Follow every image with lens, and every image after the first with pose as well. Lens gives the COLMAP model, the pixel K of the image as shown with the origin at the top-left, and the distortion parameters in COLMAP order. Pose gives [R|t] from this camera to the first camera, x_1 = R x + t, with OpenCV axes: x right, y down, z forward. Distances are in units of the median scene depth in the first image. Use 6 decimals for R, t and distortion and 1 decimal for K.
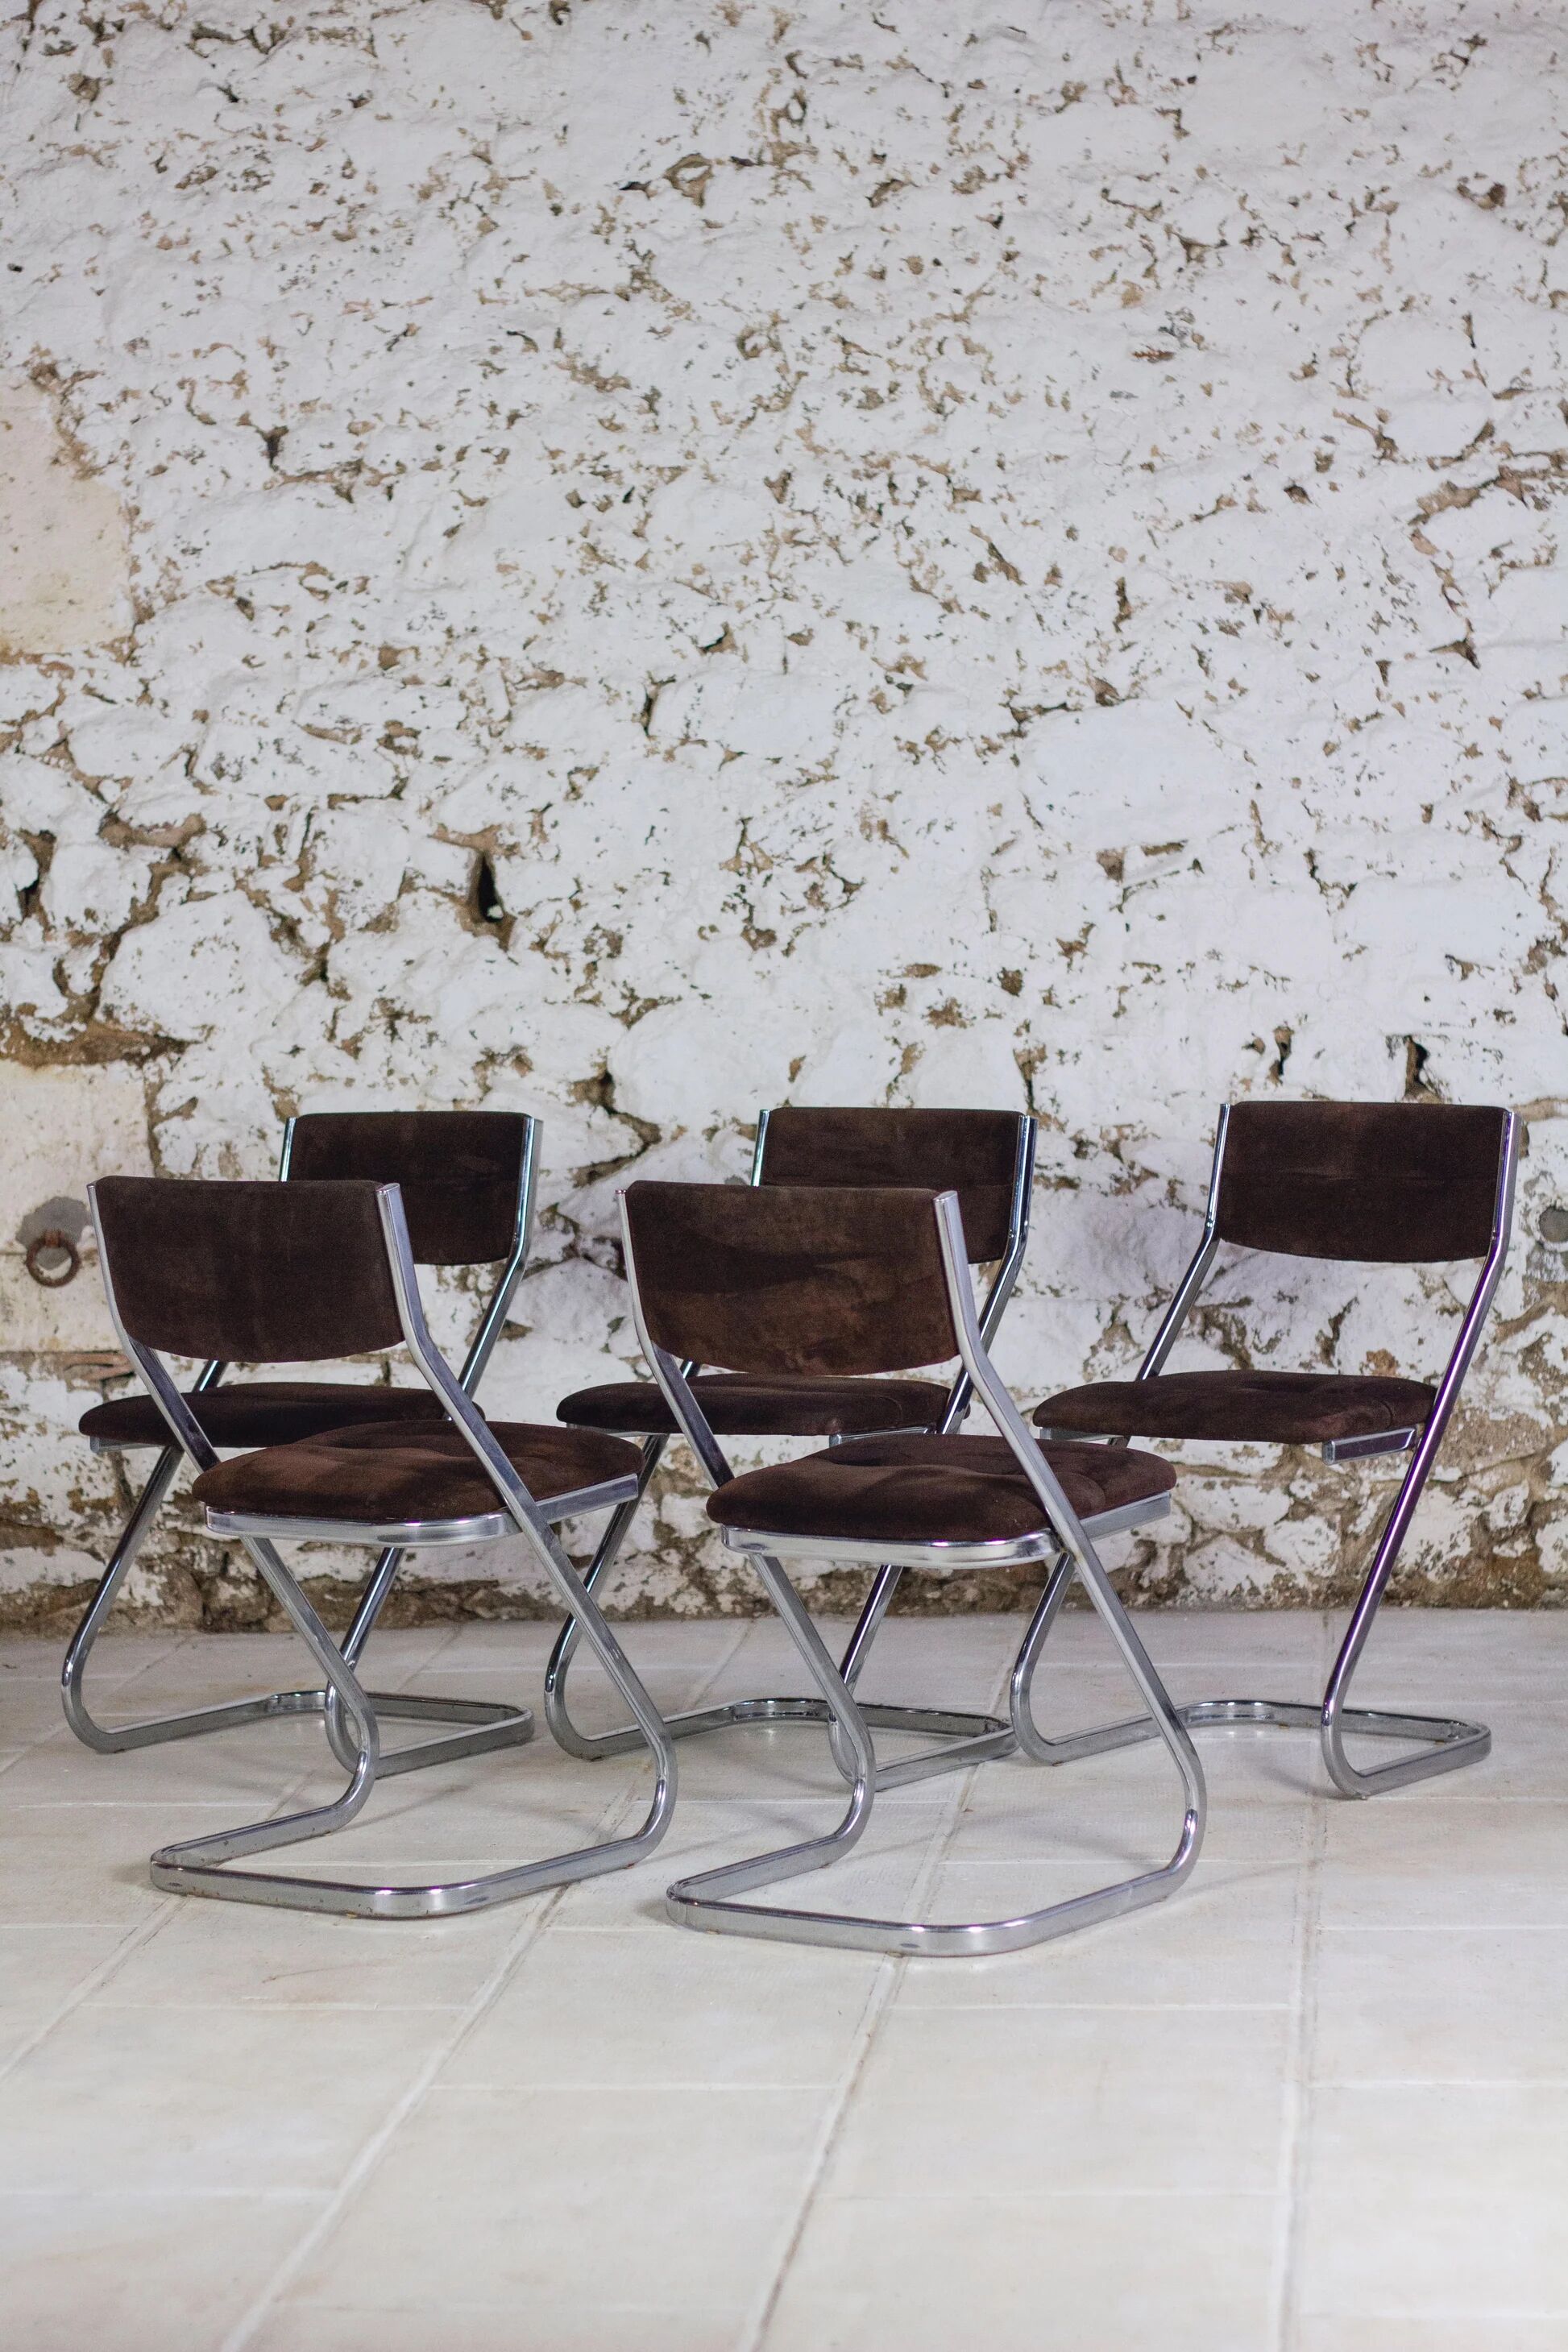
lens RADIAL K [[5579.7, 0, 780.0], [0, 5579.7, 1184.4], [0, 0, 1]] dist [-0.094655, 0.000000]
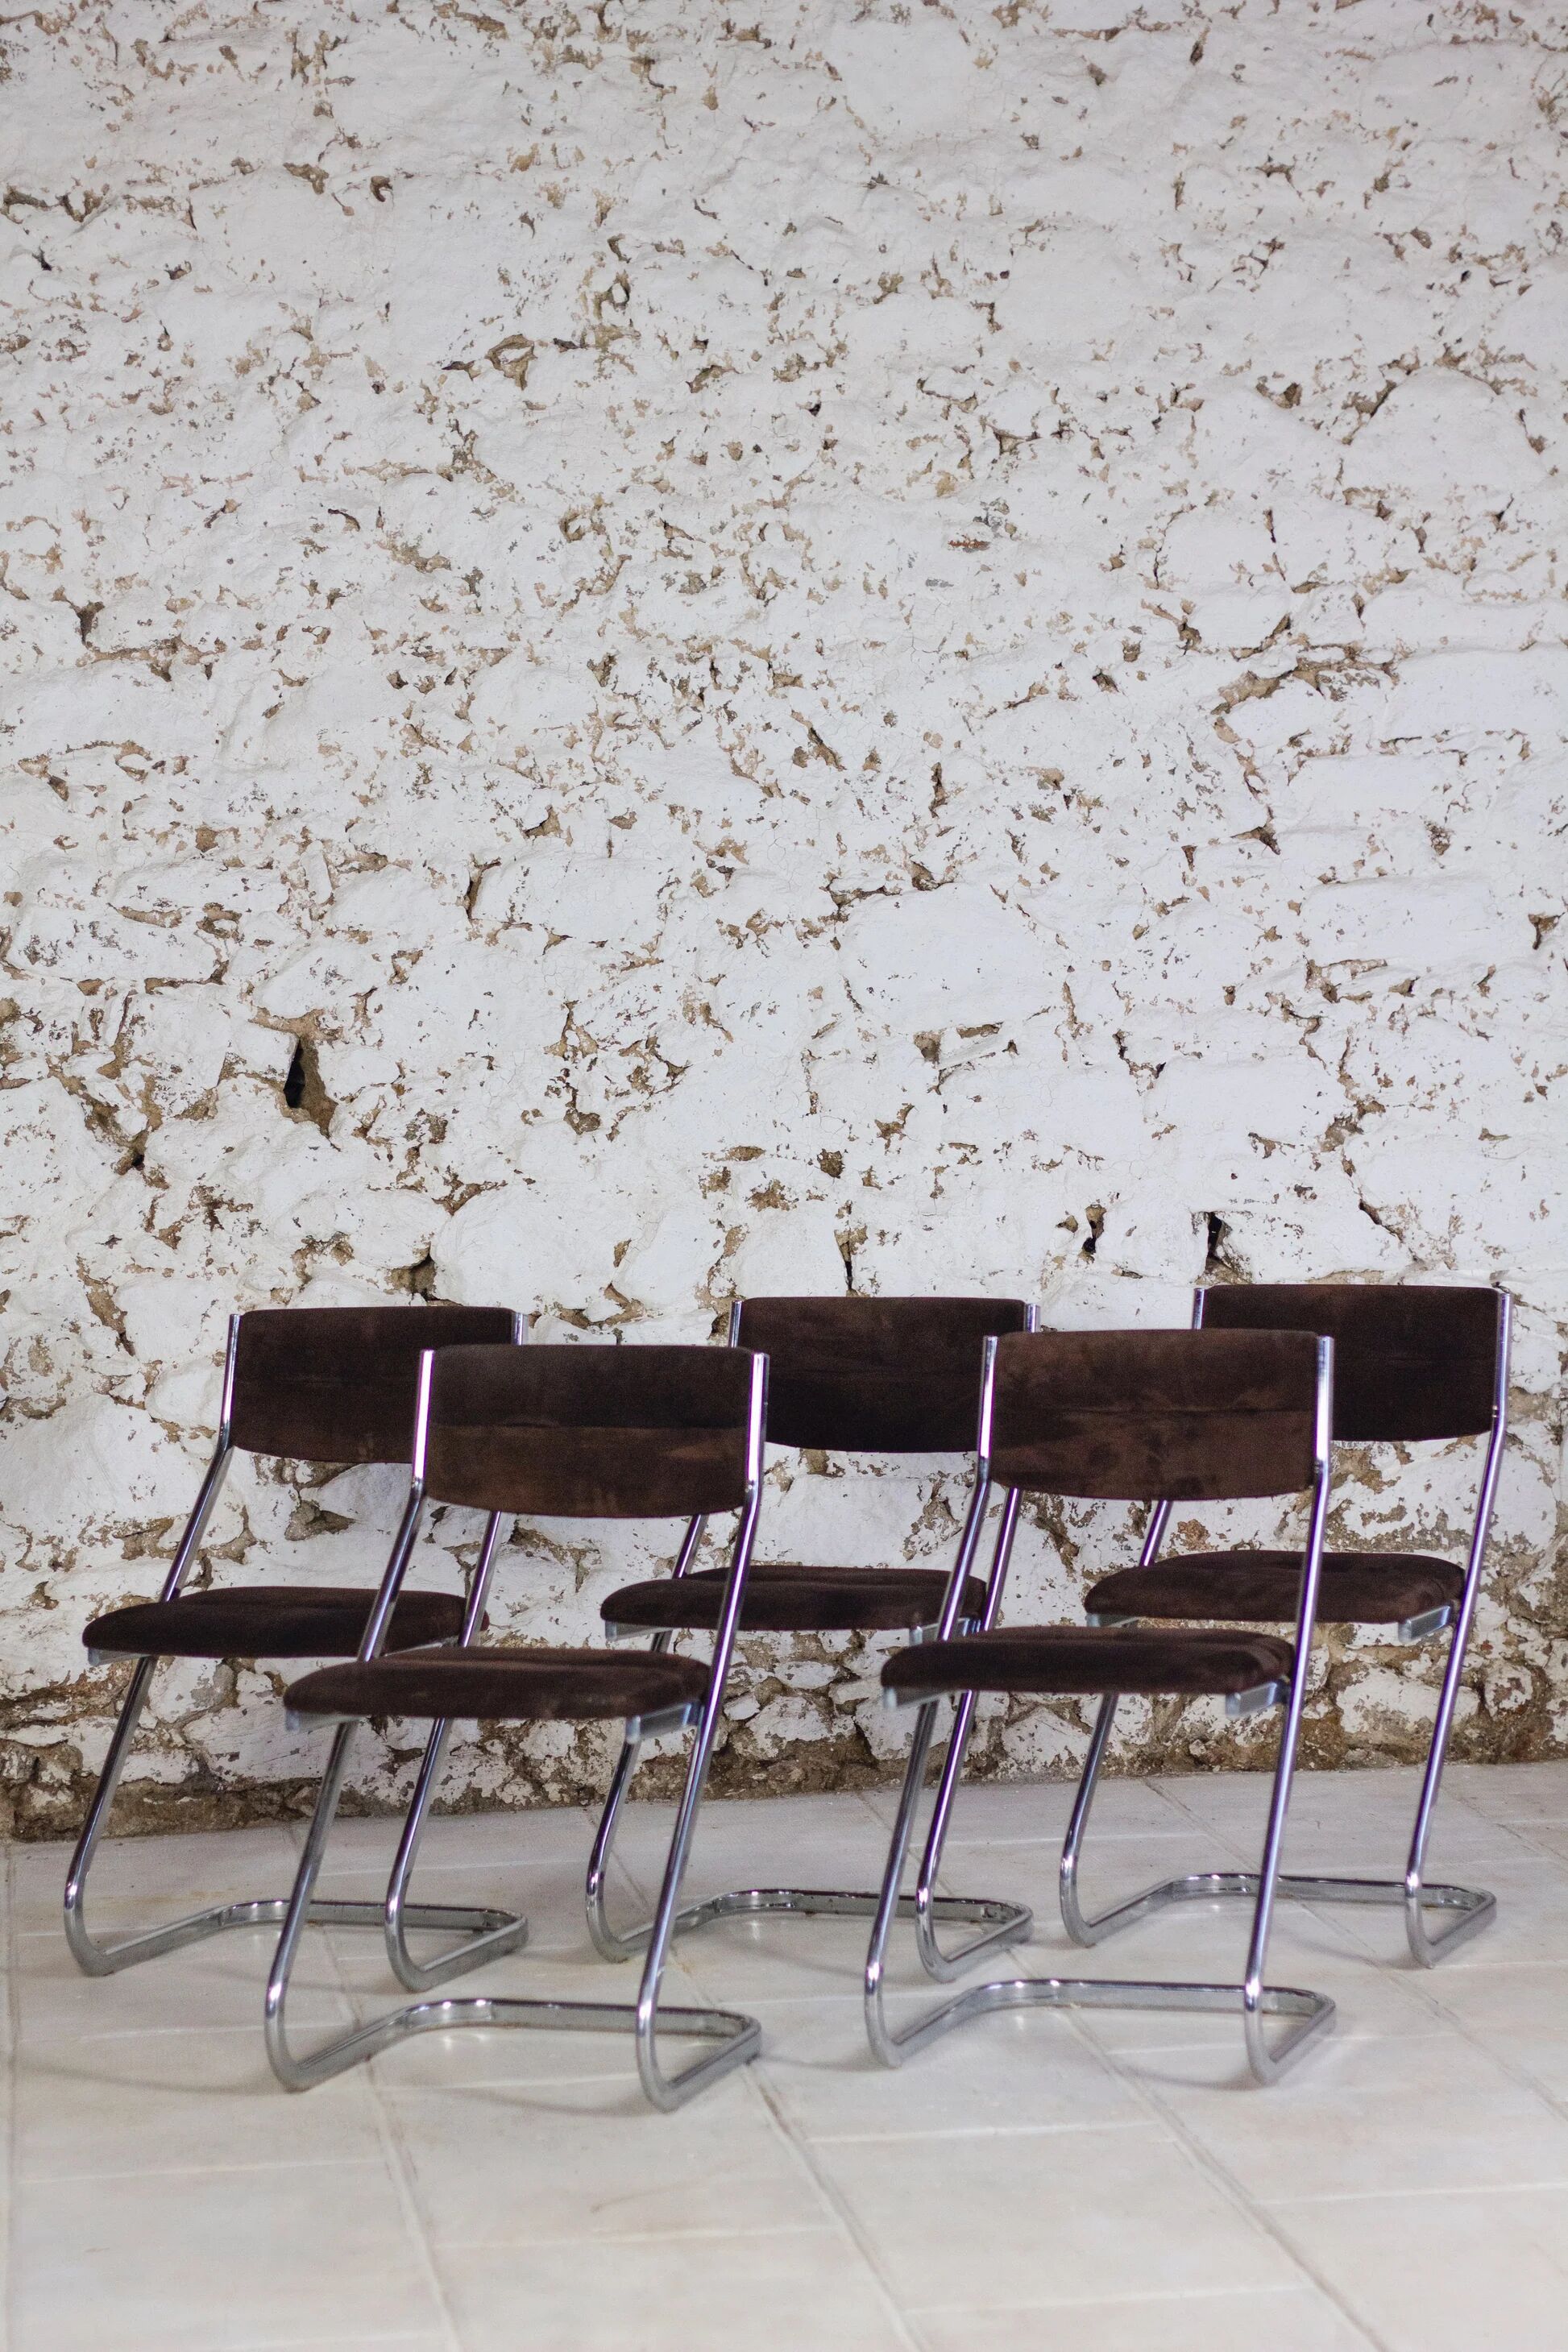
lens RADIAL K [[5579.7, 0, 800.3], [0, 5579.7, 1176.6], [0, 0, 1]] dist [-0.094655, 0.000000]
pose [[0.970725, -0.010519, 0.239965, -0.205672], [0.016413, 0.999610, -0.022574, -0.011376], [-0.239634, 0.025851, 0.970519, 0.025046]]
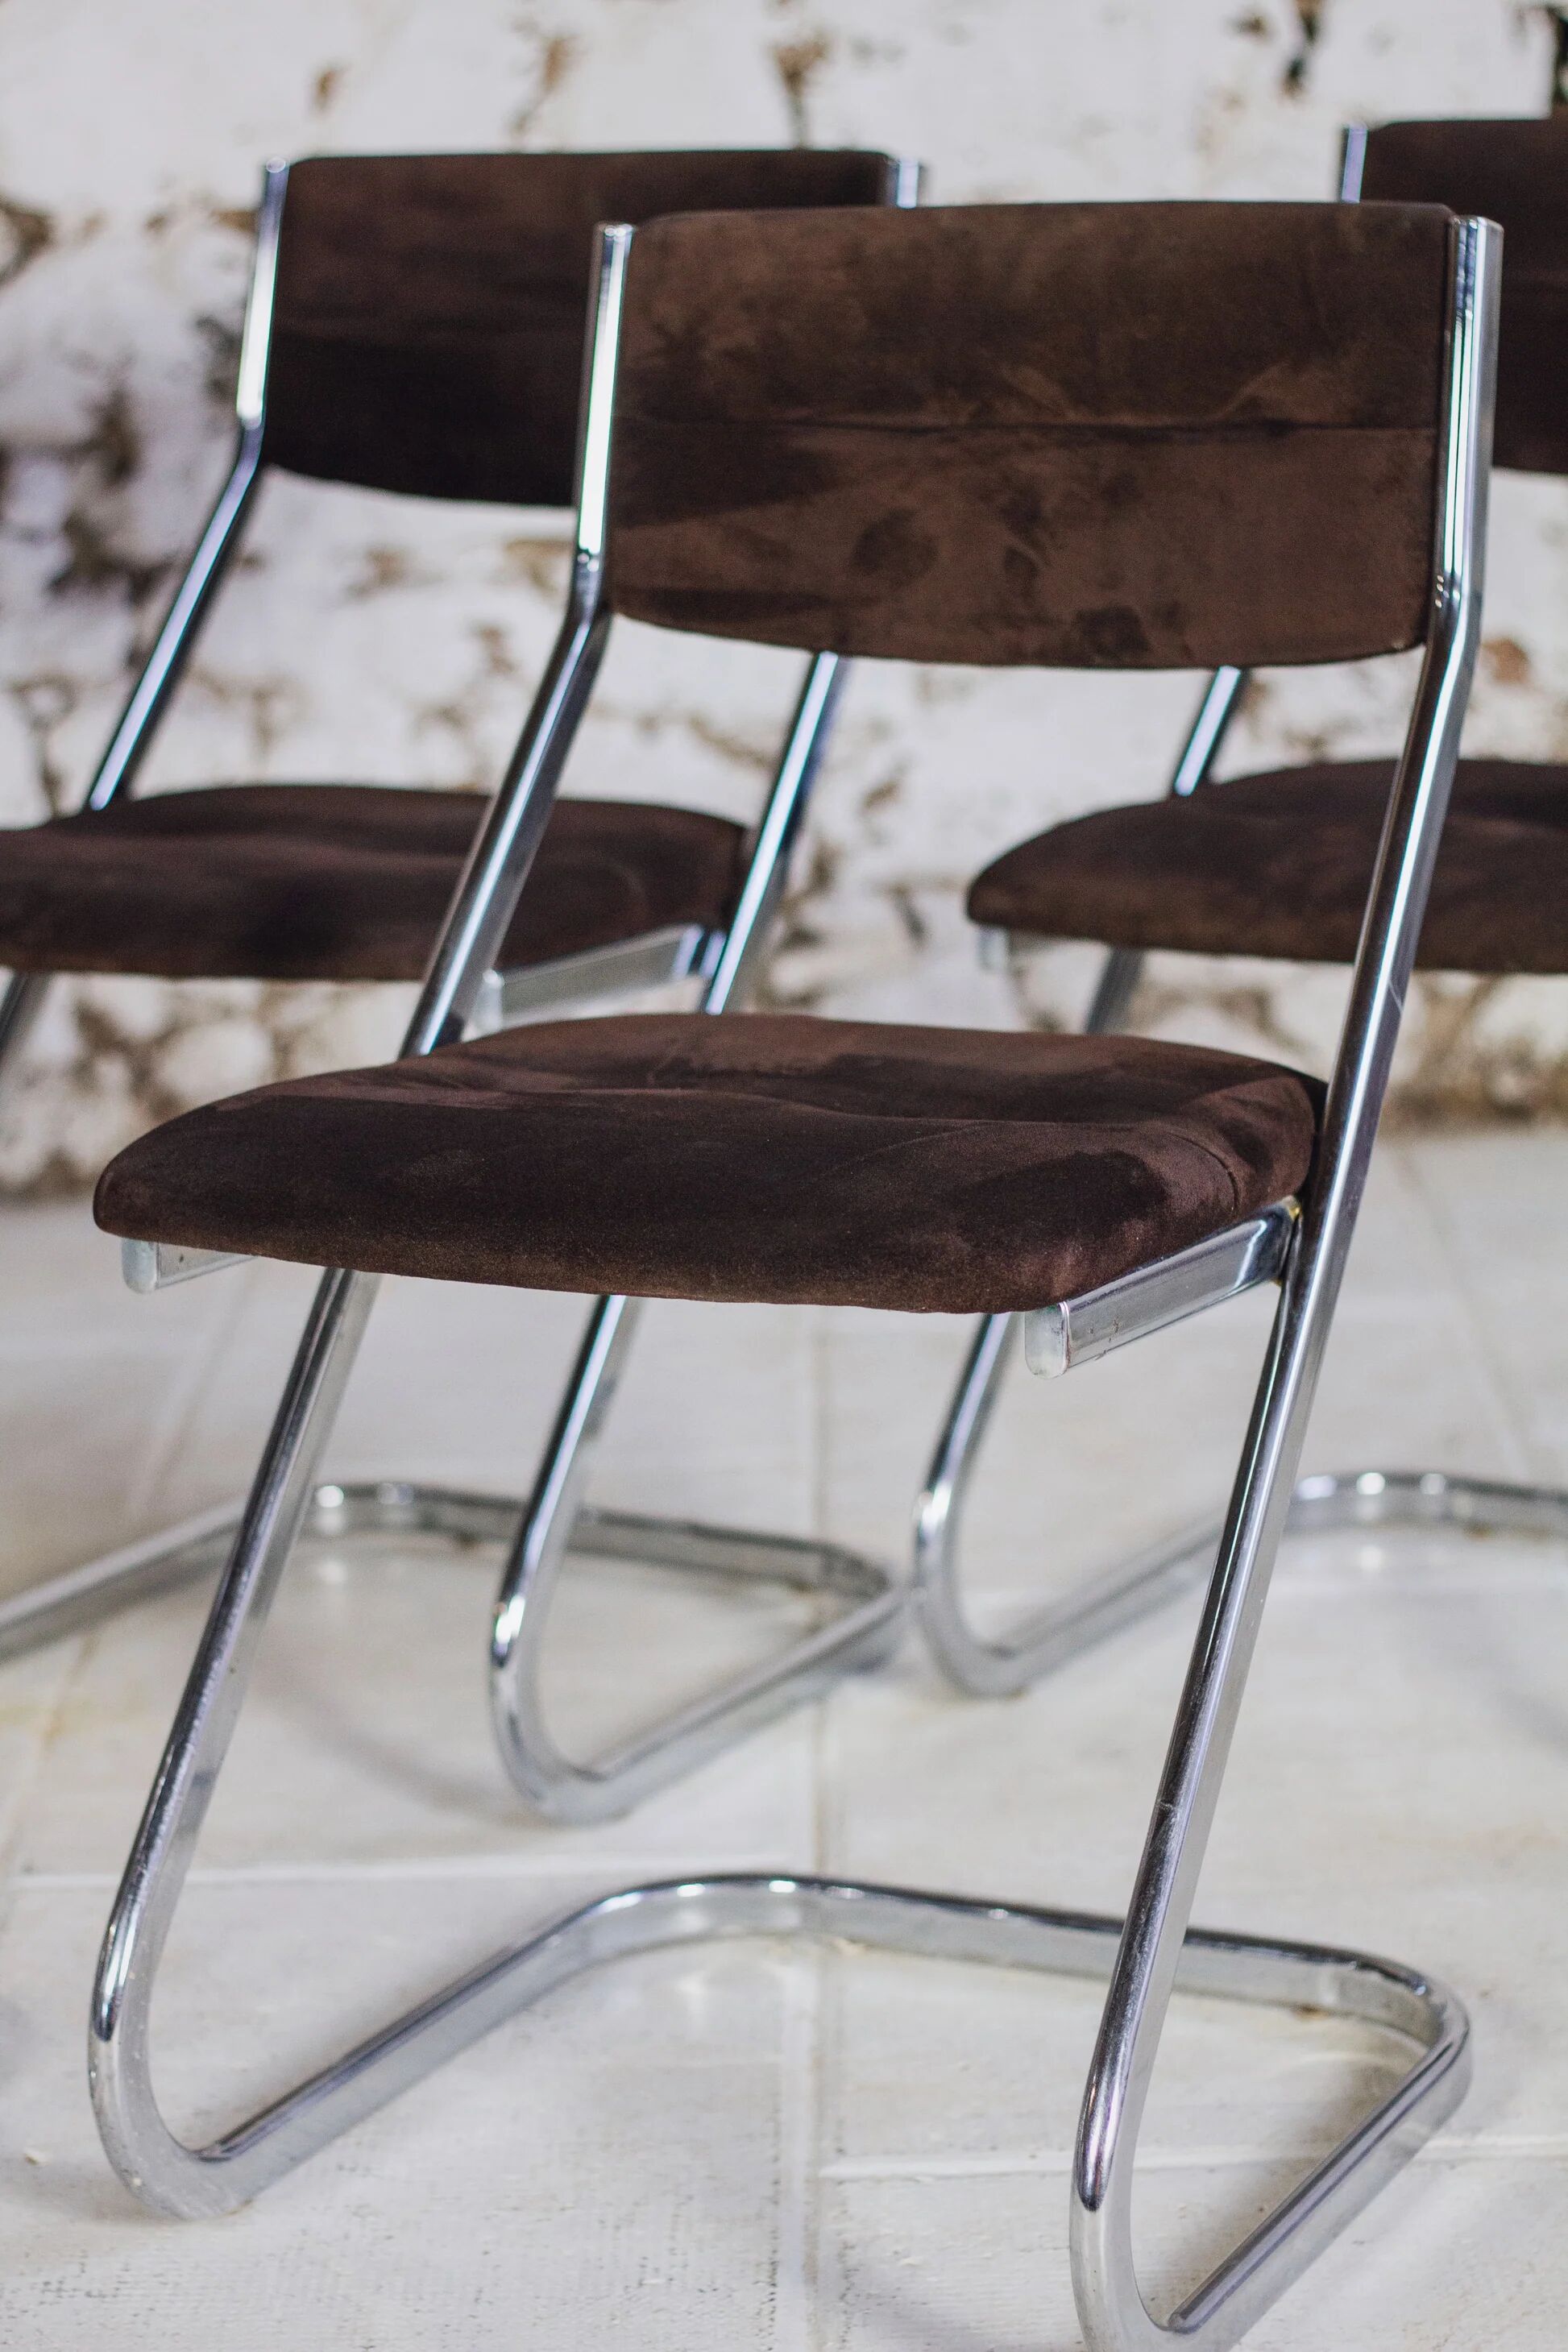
lens RADIAL K [[5579.7, 0, 792.5], [0, 5579.7, 1286.8], [0, 0, 1]] dist [-0.094655, 0.000000]
pose [[0.995313, -0.035752, 0.089856, -0.003905], [0.019441, 0.984156, 0.176235, -0.002179], [-0.094733, -0.173662, 0.980238, 0.498694]]
